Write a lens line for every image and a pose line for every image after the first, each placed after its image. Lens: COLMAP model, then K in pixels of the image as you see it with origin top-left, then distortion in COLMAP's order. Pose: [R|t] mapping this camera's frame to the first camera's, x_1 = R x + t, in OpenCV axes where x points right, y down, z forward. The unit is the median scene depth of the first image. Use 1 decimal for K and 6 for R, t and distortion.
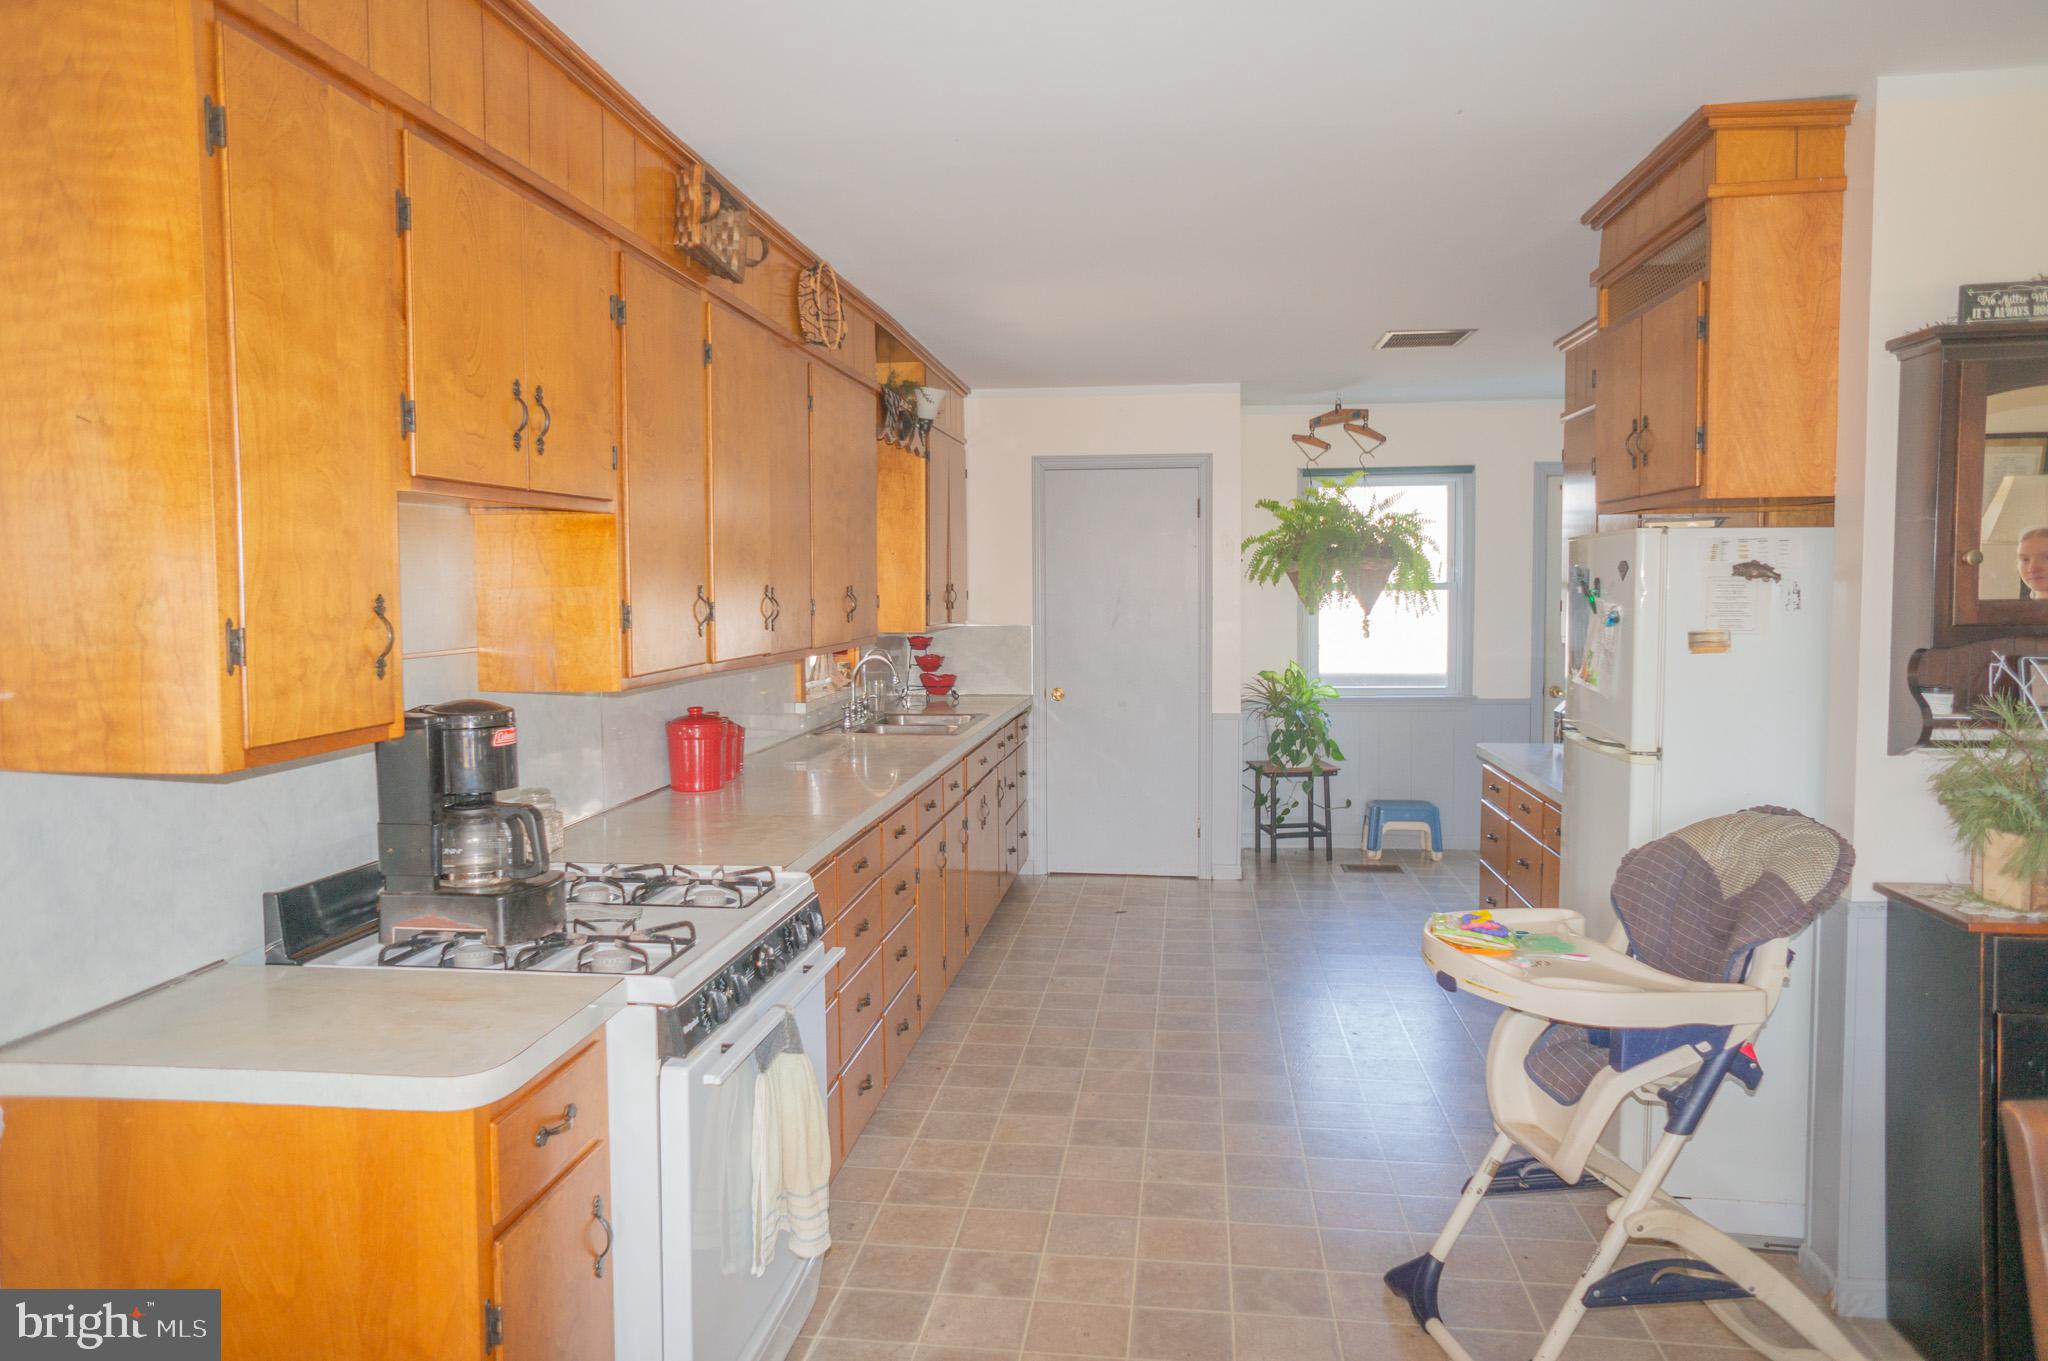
lens RADIAL K [[1380.8, 0, 1009.5], [0, 1380.8, 672.8], [0, 0, 1]] dist [-0.062098, 0.068143]
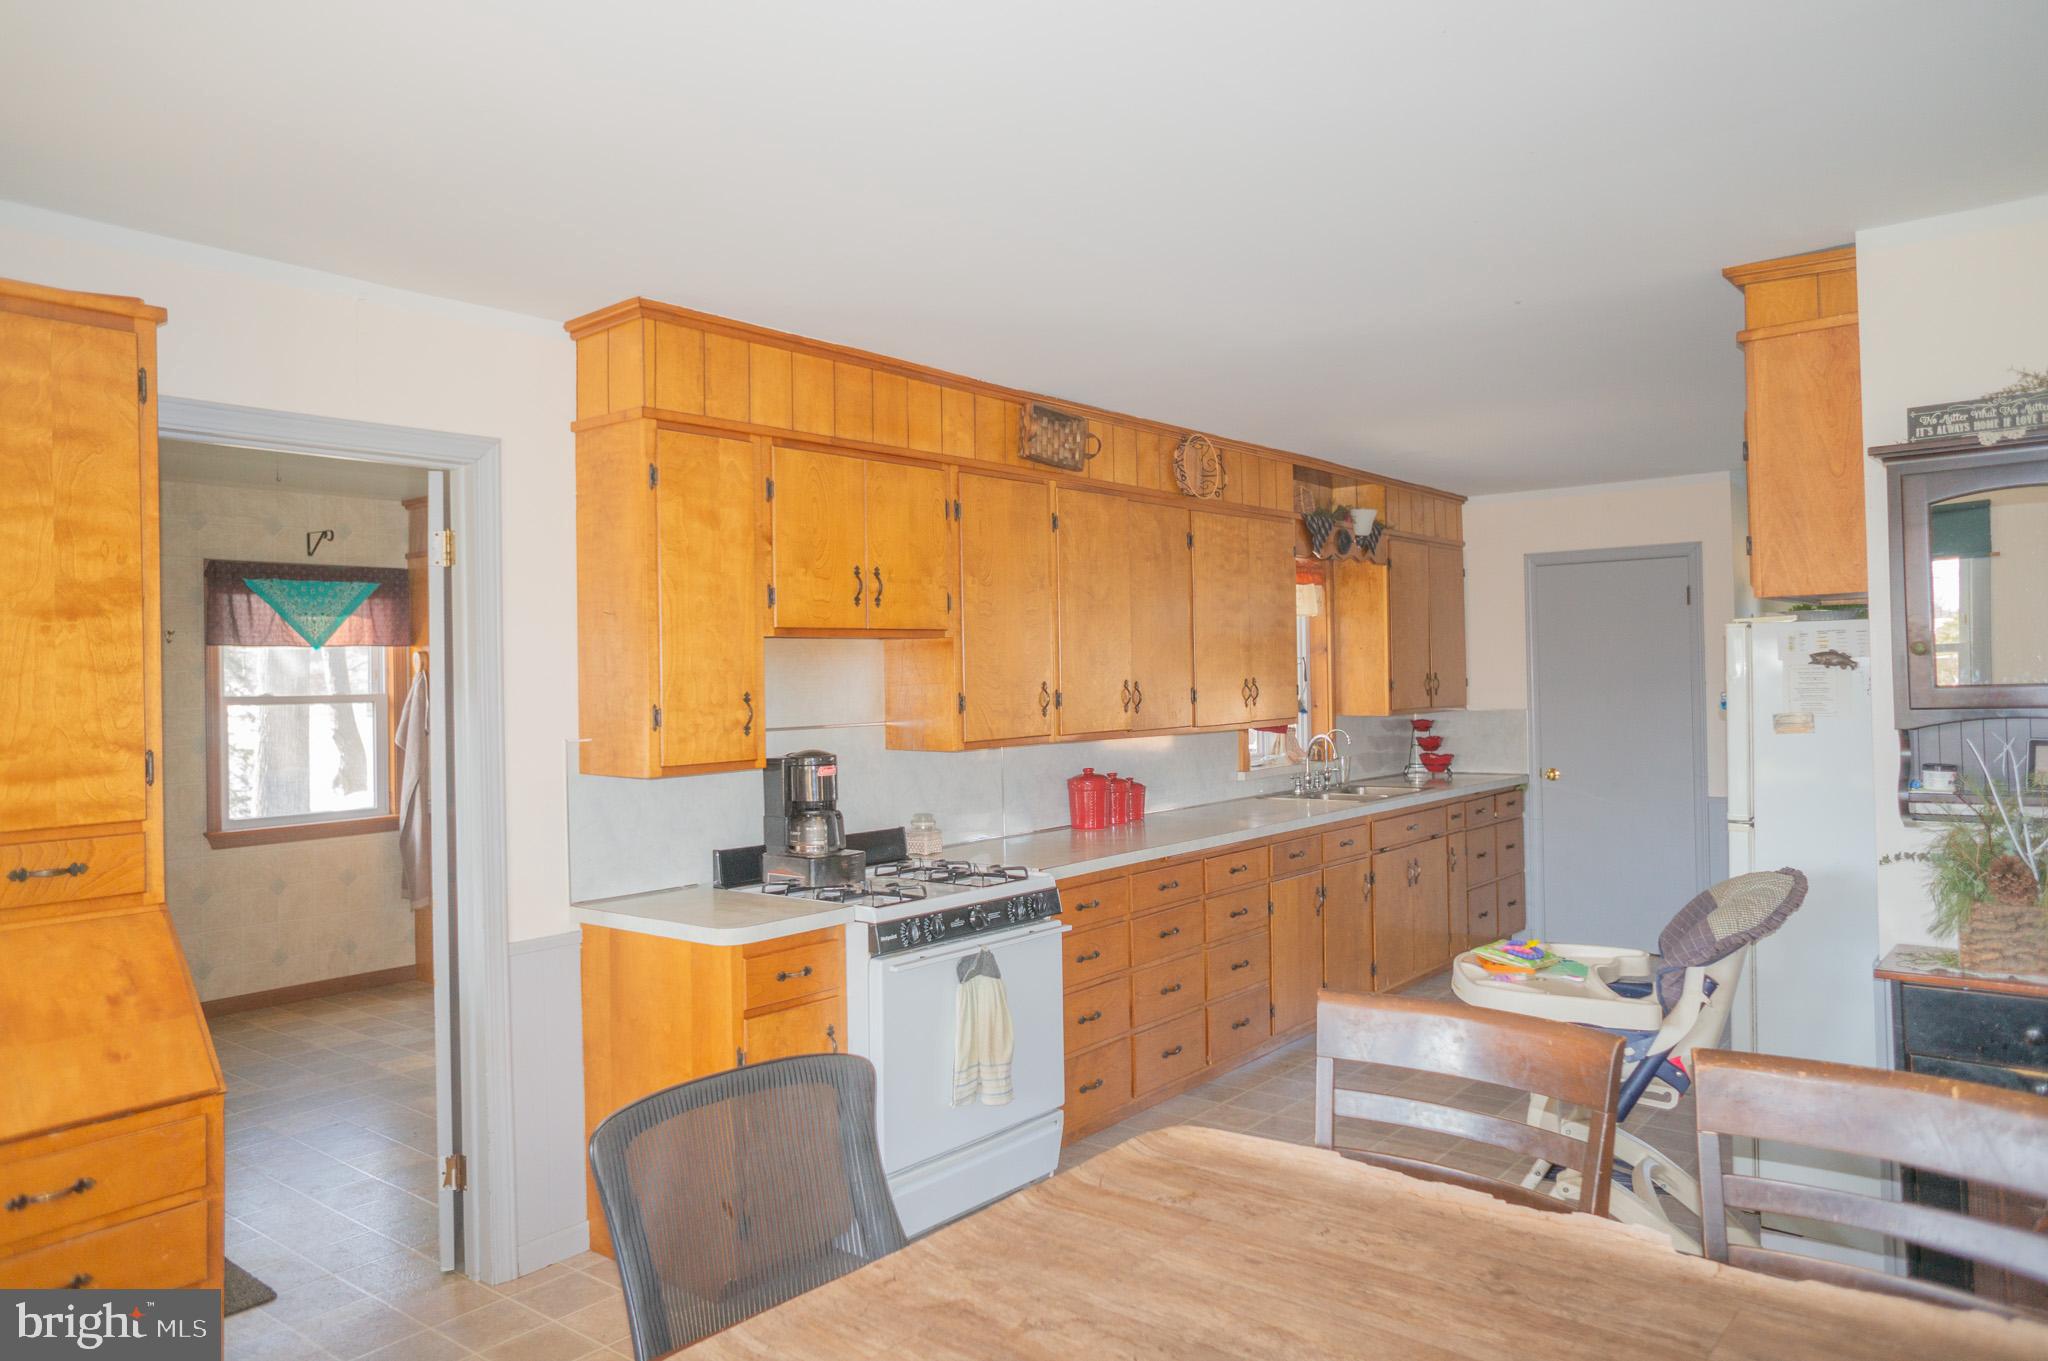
lens RADIAL K [[1380.8, 0, 1015.9], [0, 1380.8, 675.0], [0, 0, 1]] dist [-0.062098, 0.068143]
pose [[0.853927, -0.011865, -0.520258, 0.659427], [-0.019420, 0.998317, -0.054642, 0.013249], [0.520031, 0.056764, 0.852259, -0.342448]]
